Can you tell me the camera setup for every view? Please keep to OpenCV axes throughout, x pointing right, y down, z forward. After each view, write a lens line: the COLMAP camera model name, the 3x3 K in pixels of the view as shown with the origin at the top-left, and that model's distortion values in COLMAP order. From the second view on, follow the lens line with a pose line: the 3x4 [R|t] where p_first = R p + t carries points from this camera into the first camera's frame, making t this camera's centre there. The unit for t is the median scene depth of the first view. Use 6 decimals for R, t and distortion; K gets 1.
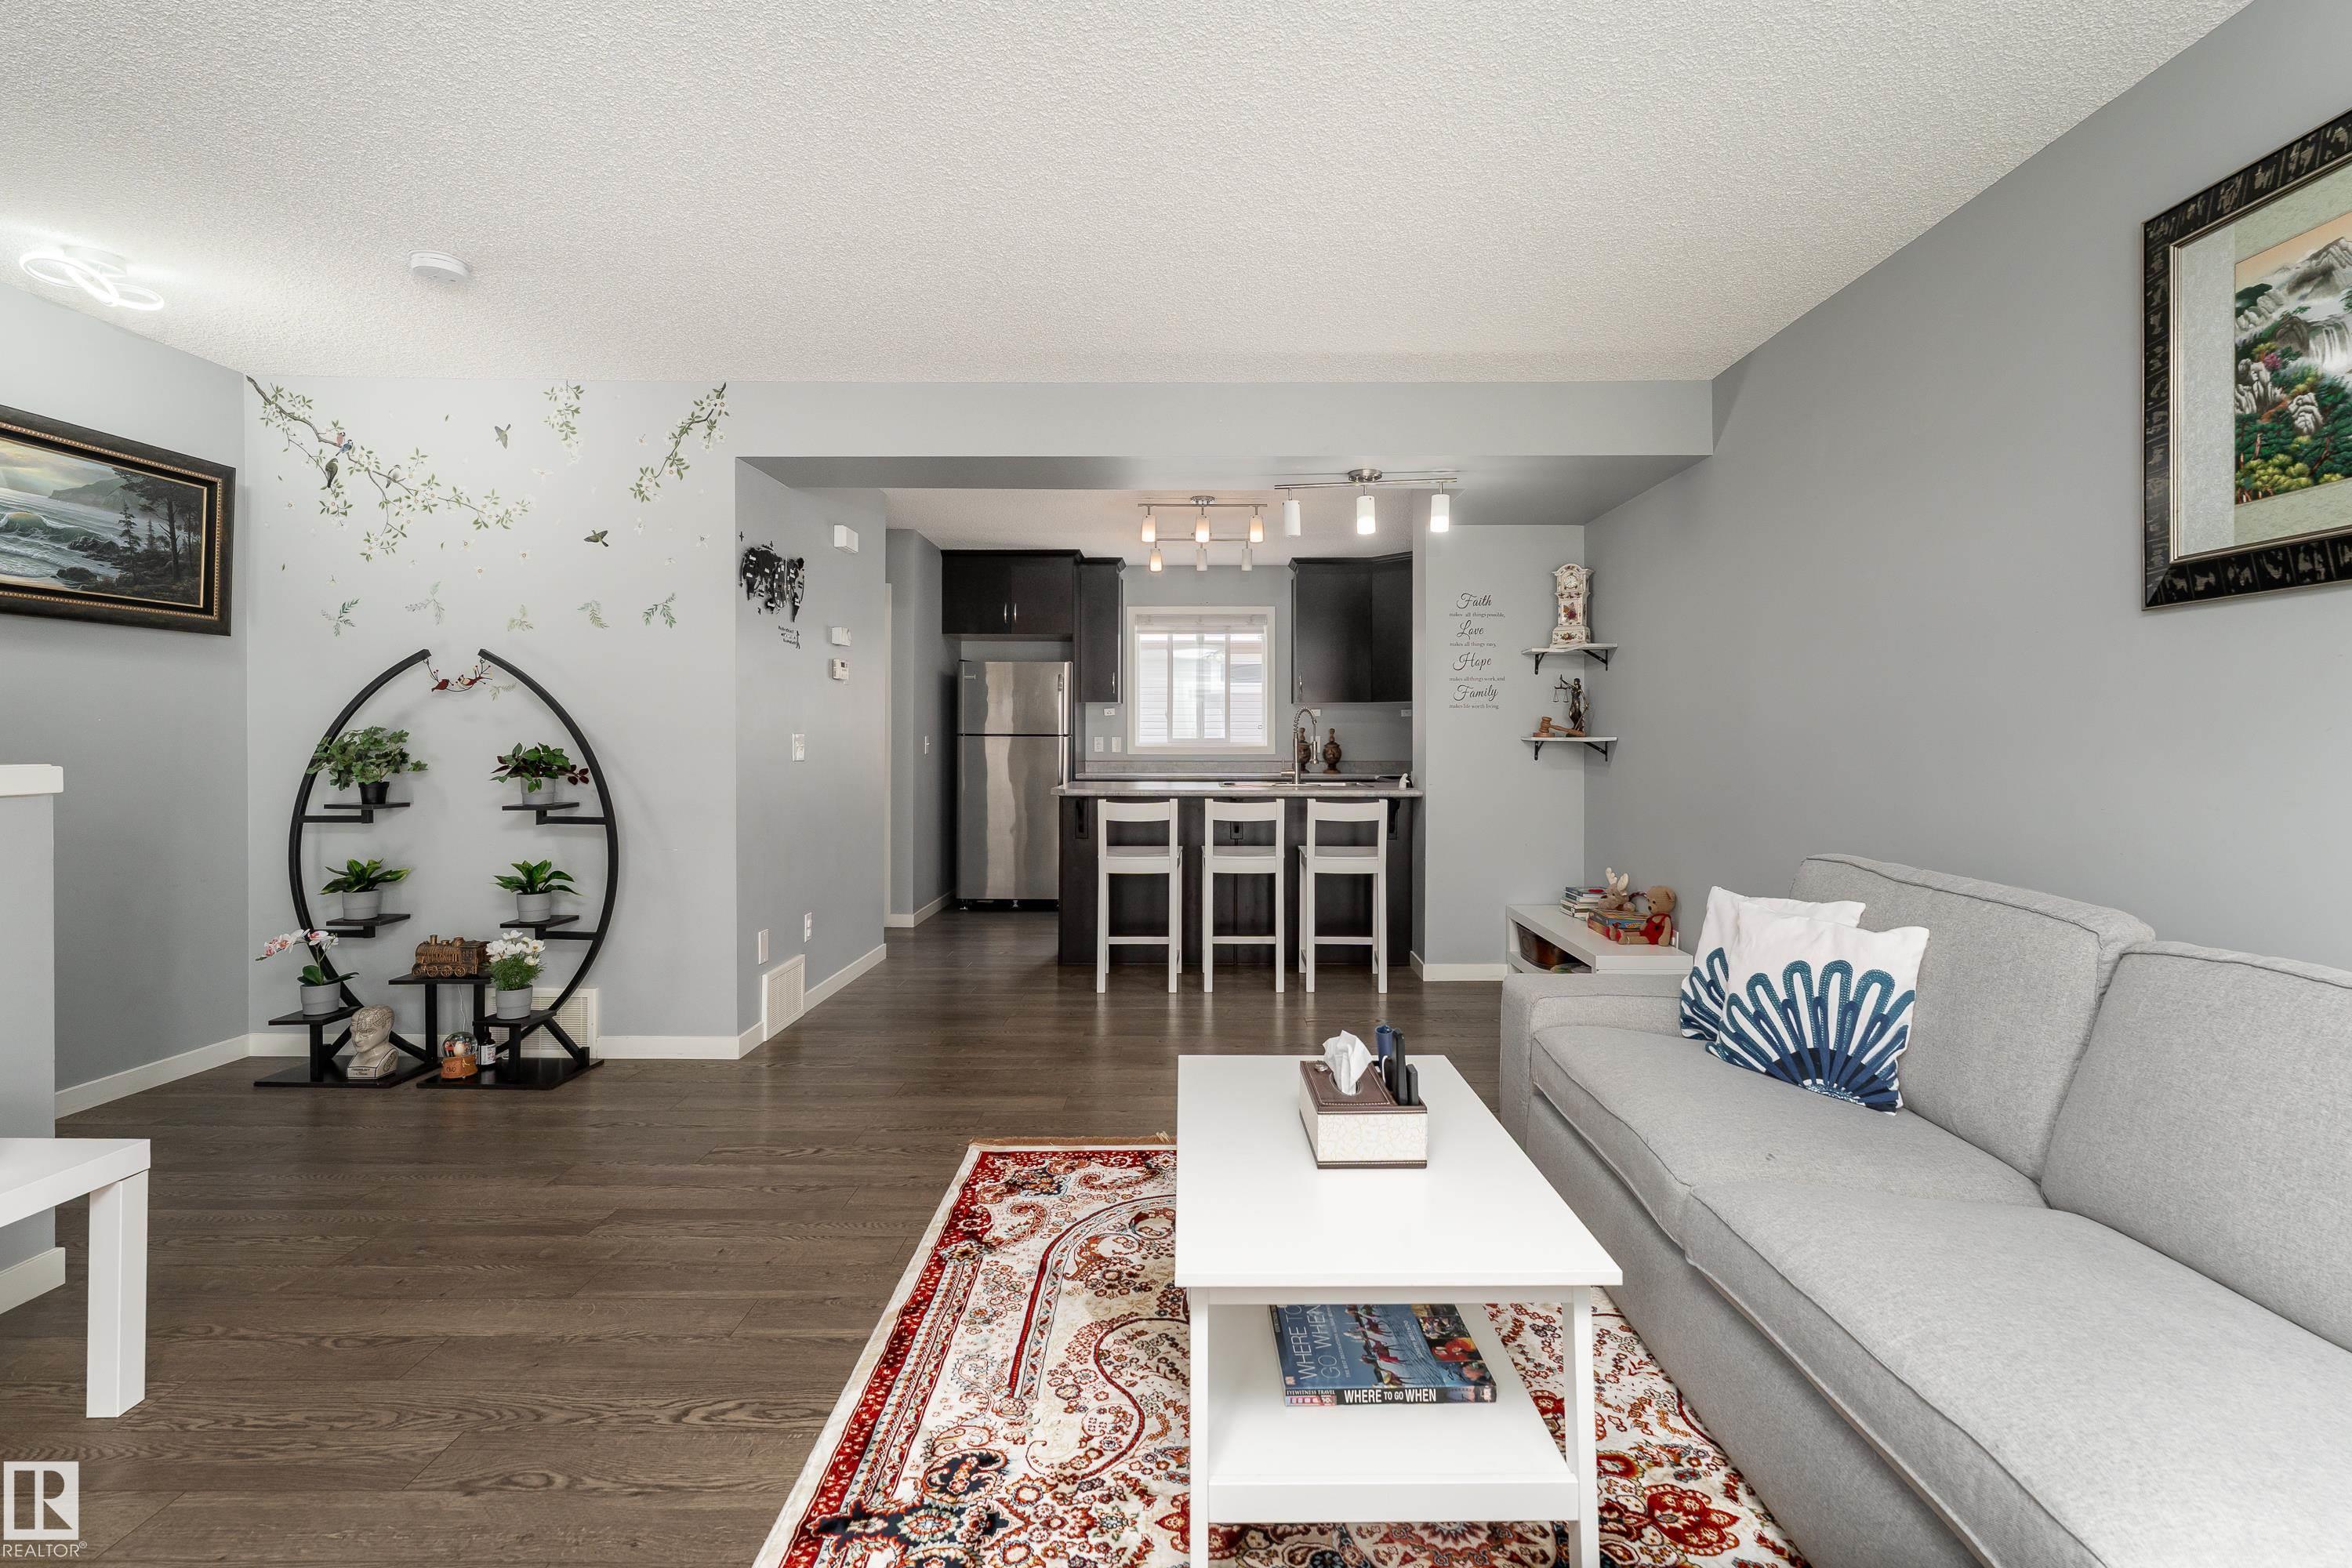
lens RADIAL K [[1078.6, 0, 1207.3], [0, 1078.6, 747.6], [0, 0, 1]] dist [0.003778, -0.000382]
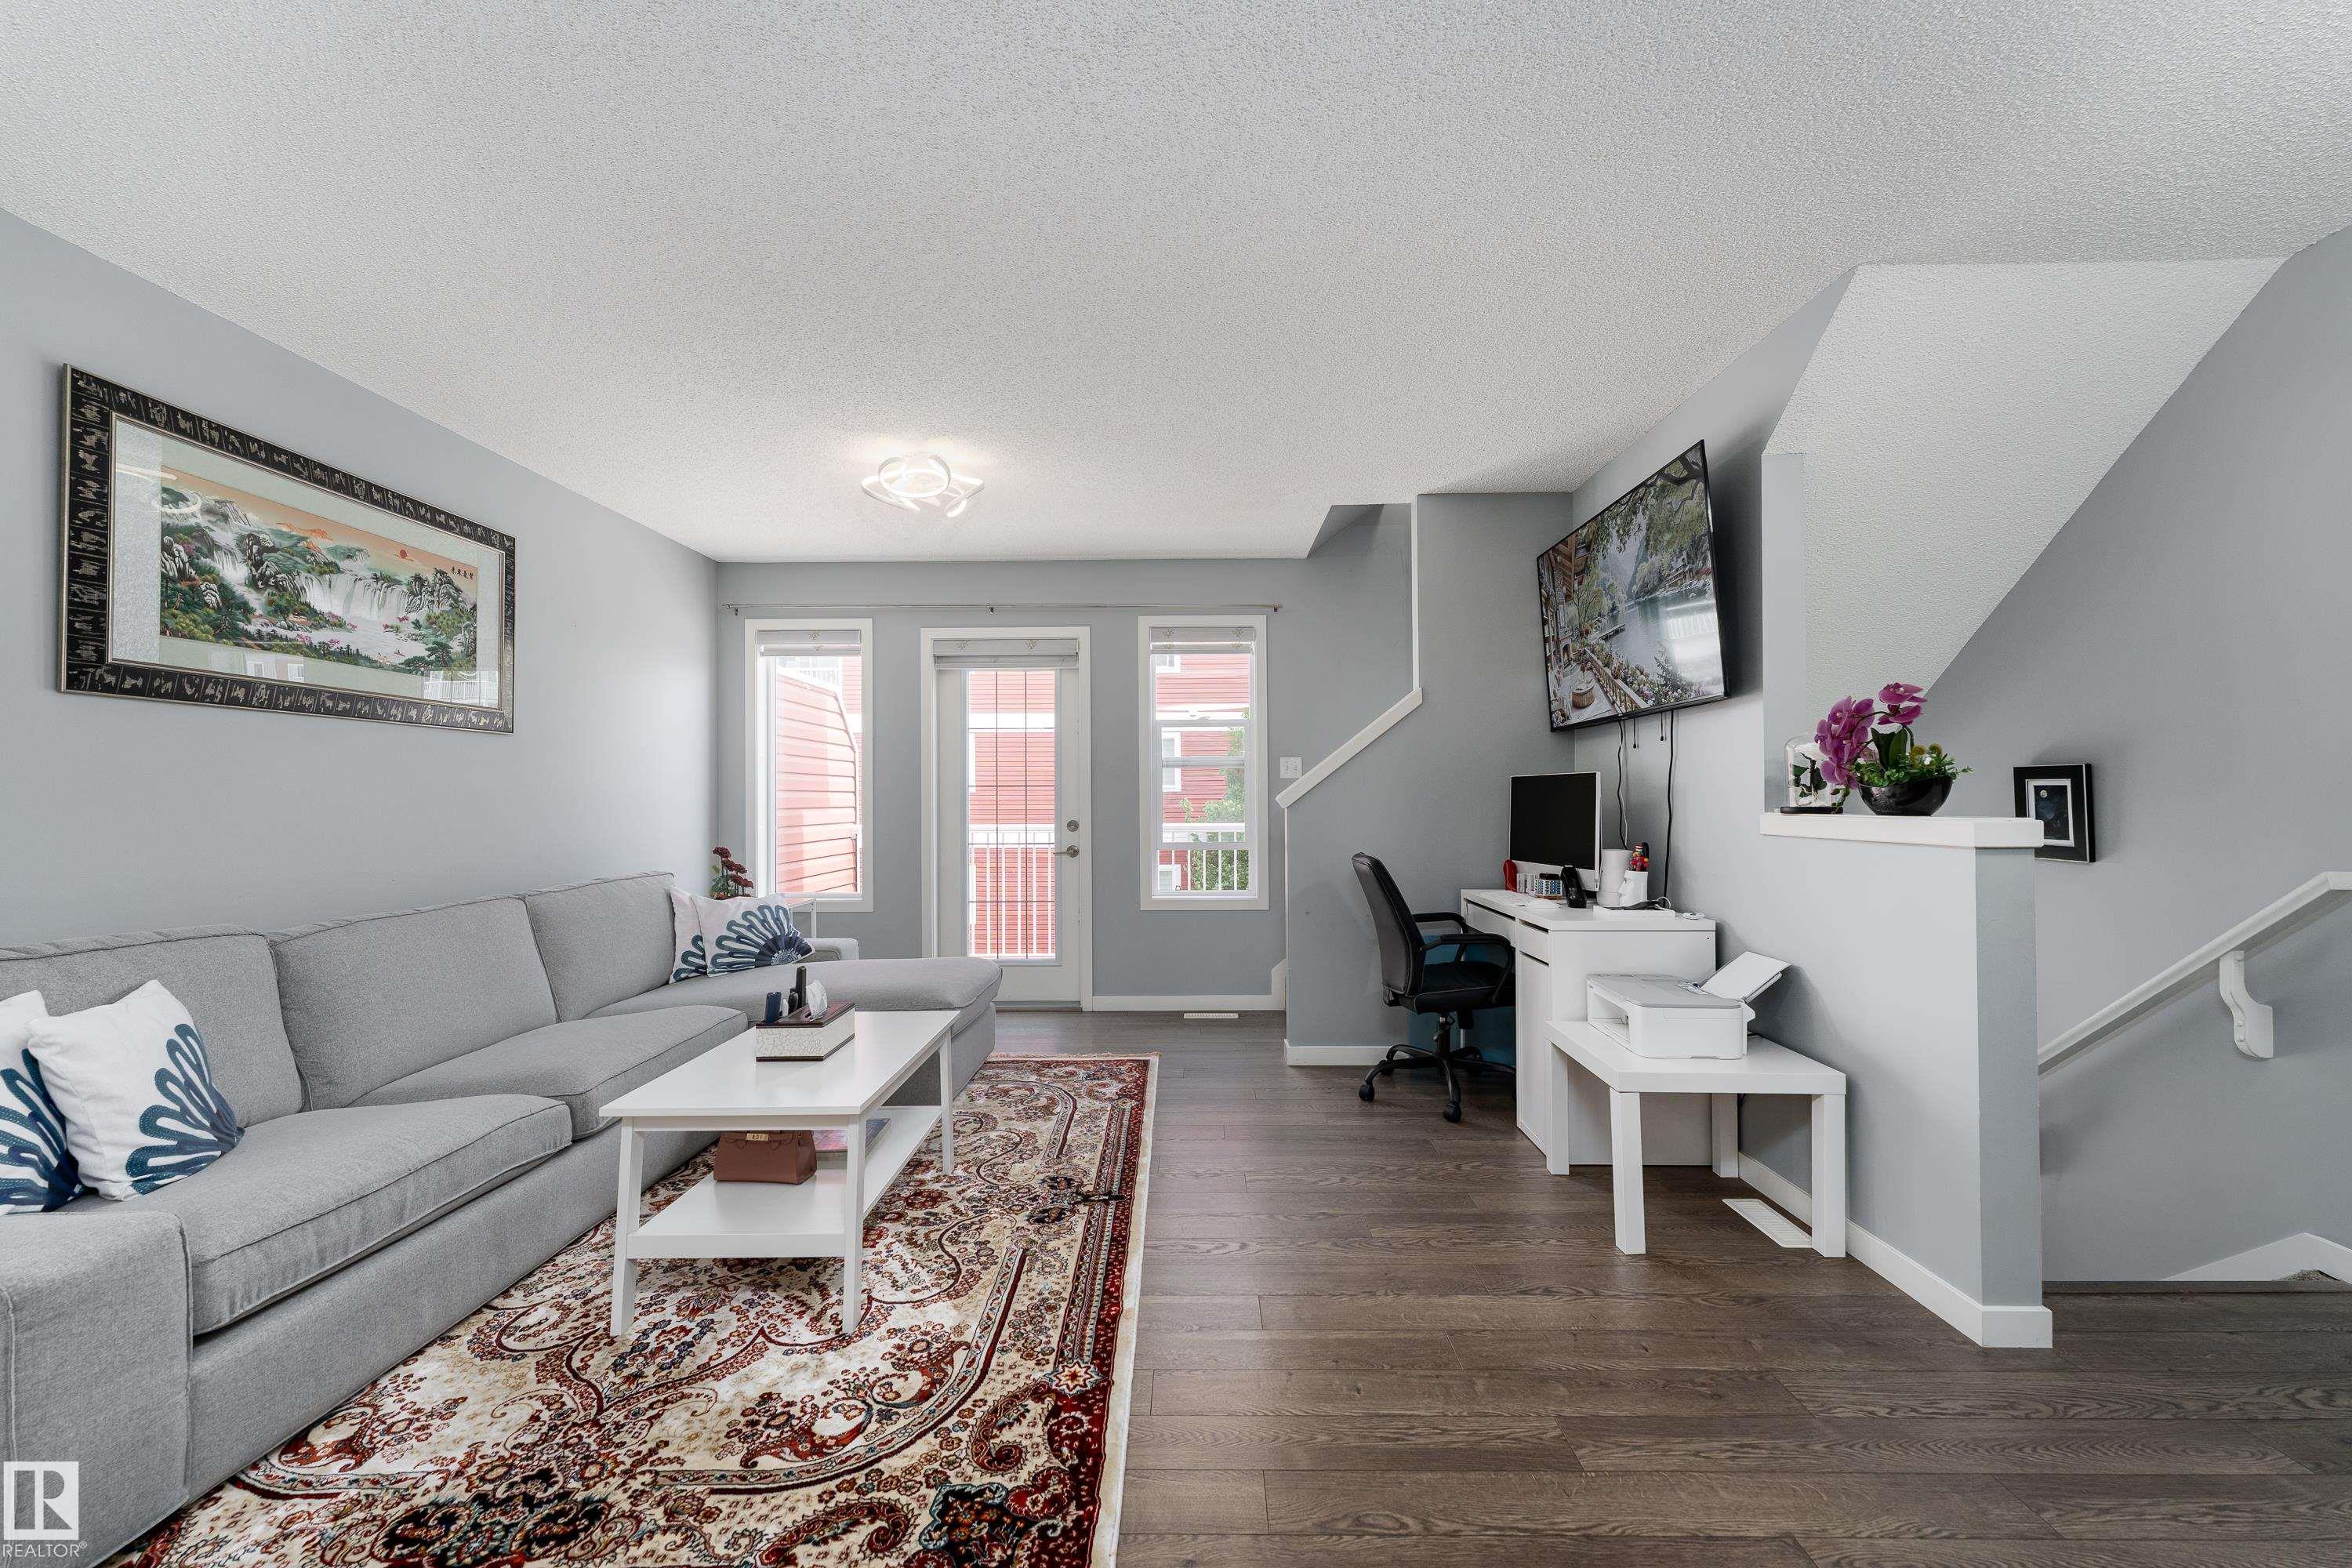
lens RADIAL K [[934.1, 0, 1187.1], [0, 934.1, 794.1], [0, 0, 1]] dist [0.000857, 0.000360]
pose [[-0.999843, 0.003774, 0.017290, -0.215701], [0.003824, 0.999989, 0.002881, -0.007562], [-0.017279, 0.002947, -0.999846, 1.146021]]
